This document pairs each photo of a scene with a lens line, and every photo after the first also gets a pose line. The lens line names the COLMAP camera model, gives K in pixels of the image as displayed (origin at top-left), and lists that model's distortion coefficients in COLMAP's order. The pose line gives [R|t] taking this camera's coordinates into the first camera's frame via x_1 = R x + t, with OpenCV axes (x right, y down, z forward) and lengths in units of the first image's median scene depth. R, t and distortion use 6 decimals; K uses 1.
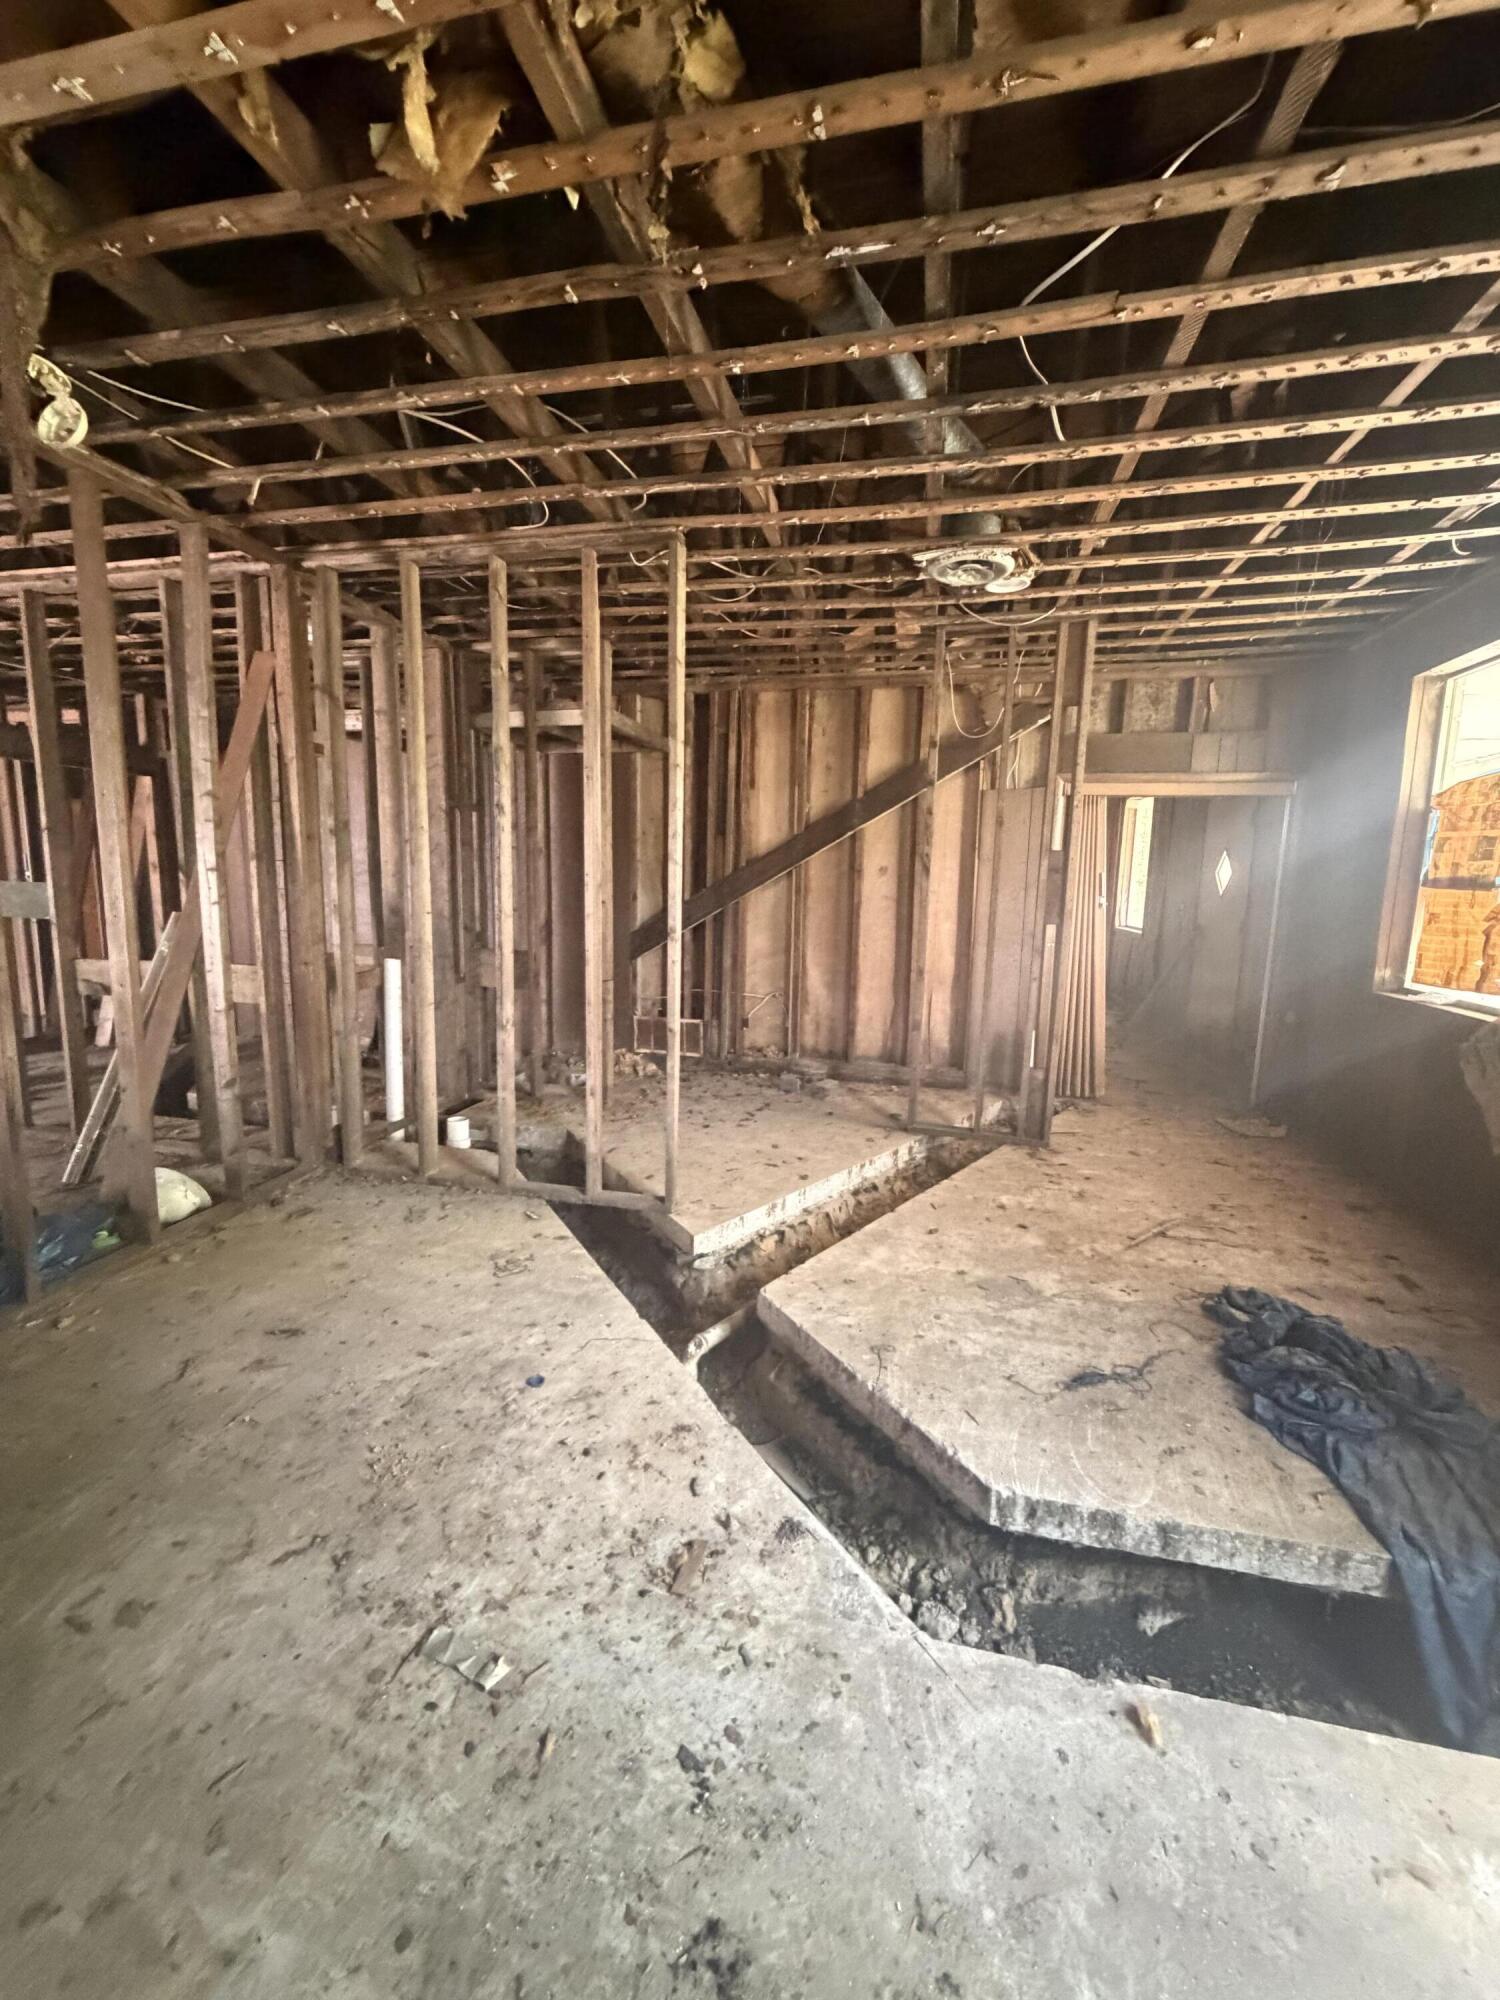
lens RADIAL K [[800.0, 0, 758.1], [0, 800.0, 998.6], [0, 0, 1]] dist [0.000799, -0.000152]
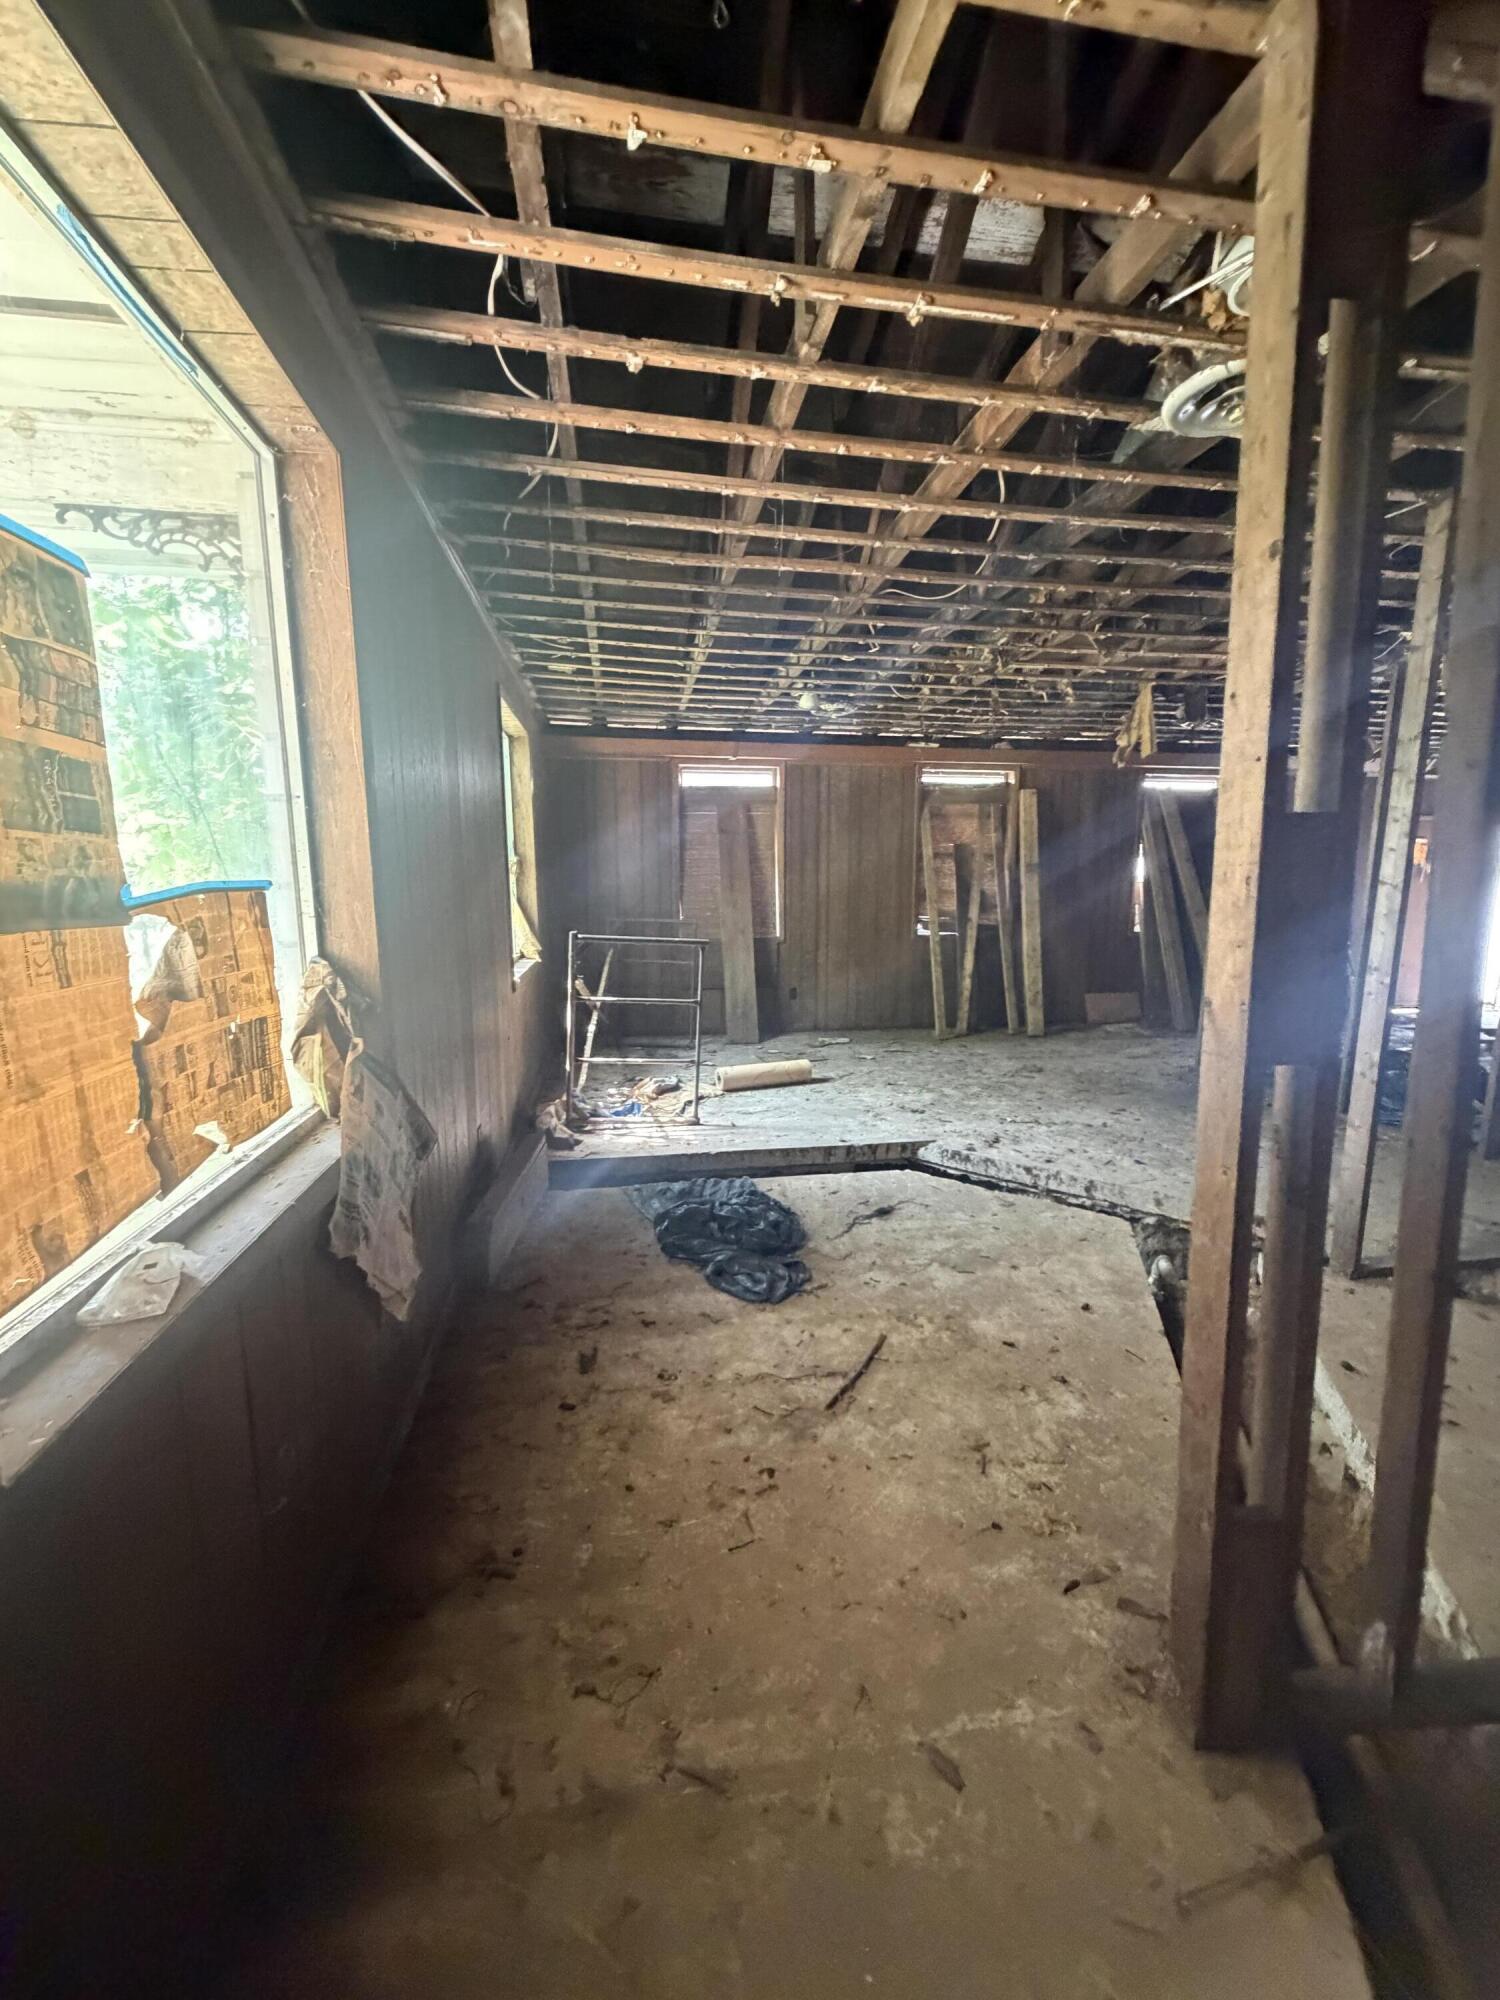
lens RADIAL K [[800.0, 0, 748.5], [0, 800.0, 995.8], [0, 0, 1]] dist [0.000799, -0.000152]
pose [[-0.931905, 0.036697, -0.360840, 0.956004], [-0.069621, 0.958269, 0.277259, -0.269761], [0.355957, 0.283502, -0.890461, 1.728369]]
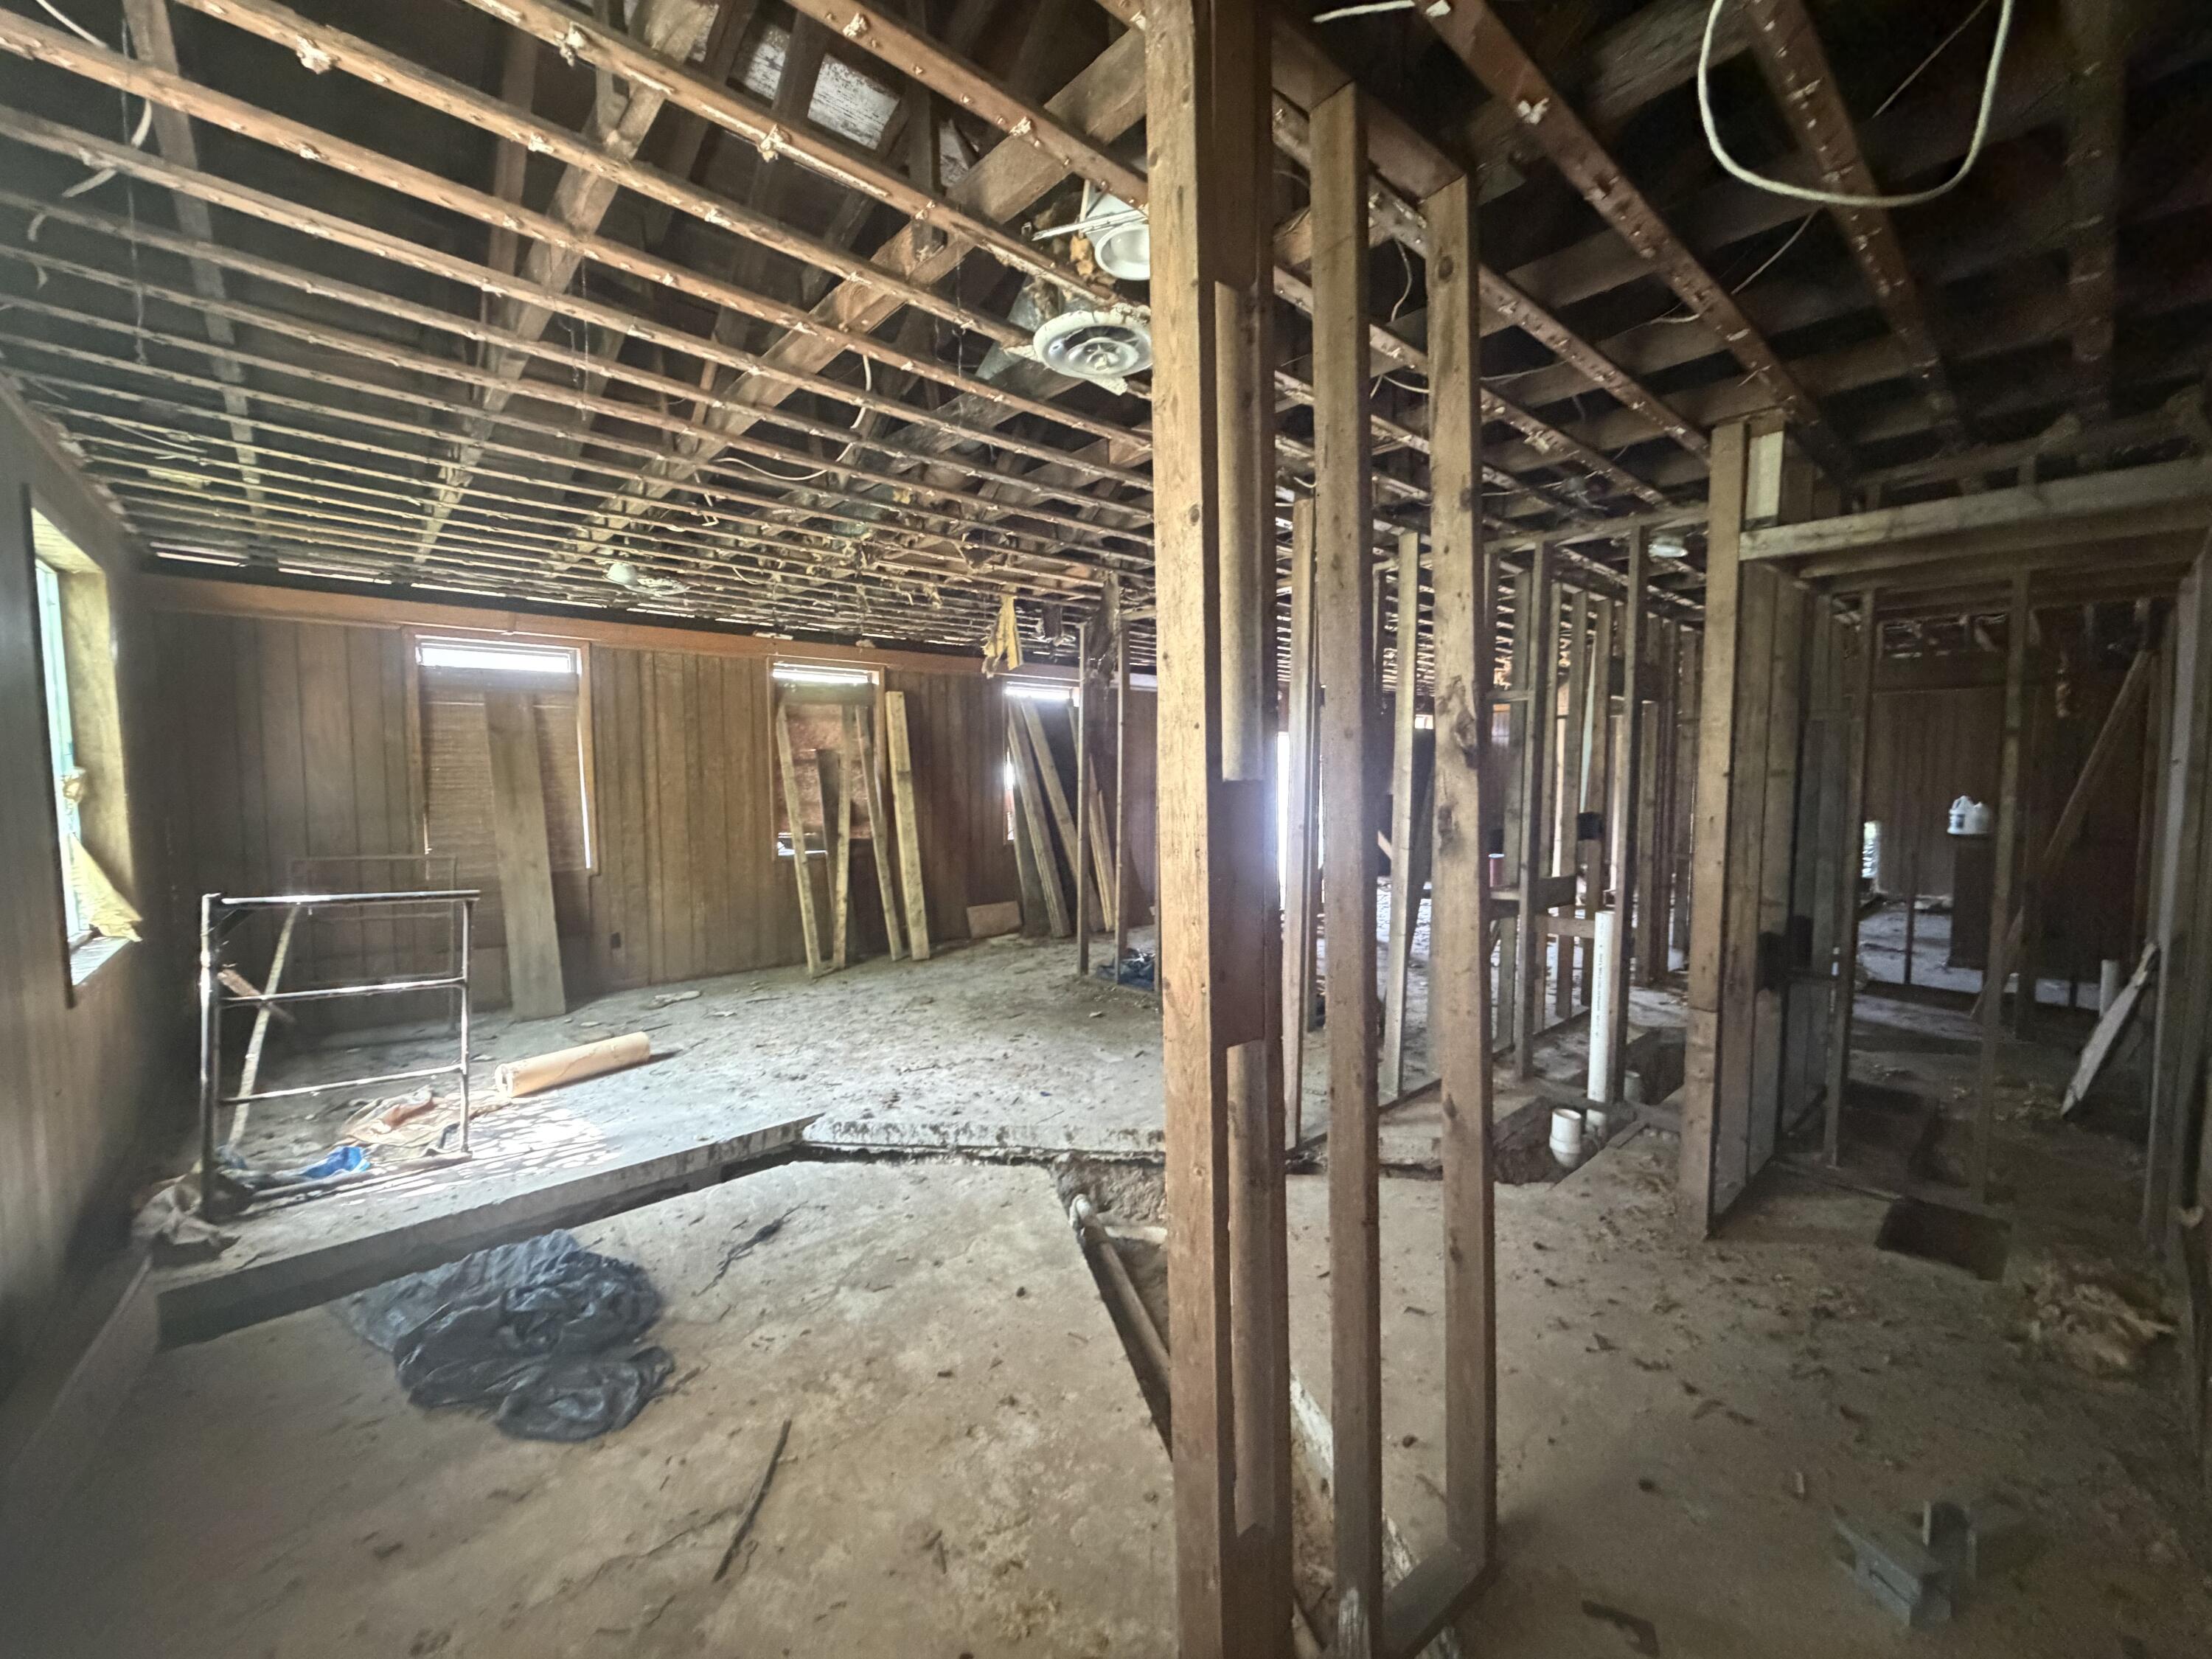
lens RADIAL K [[884.8, 0, 1102.6], [0, 884.8, 827.7], [0, 0, 1]] dist [0.000799, -0.000152]
pose [[-0.589010, 0.035158, -0.807360, 0.933750], [-0.127385, 0.982524, 0.135720, -0.294376], [0.798023, 0.182786, -0.574238, 1.640019]]
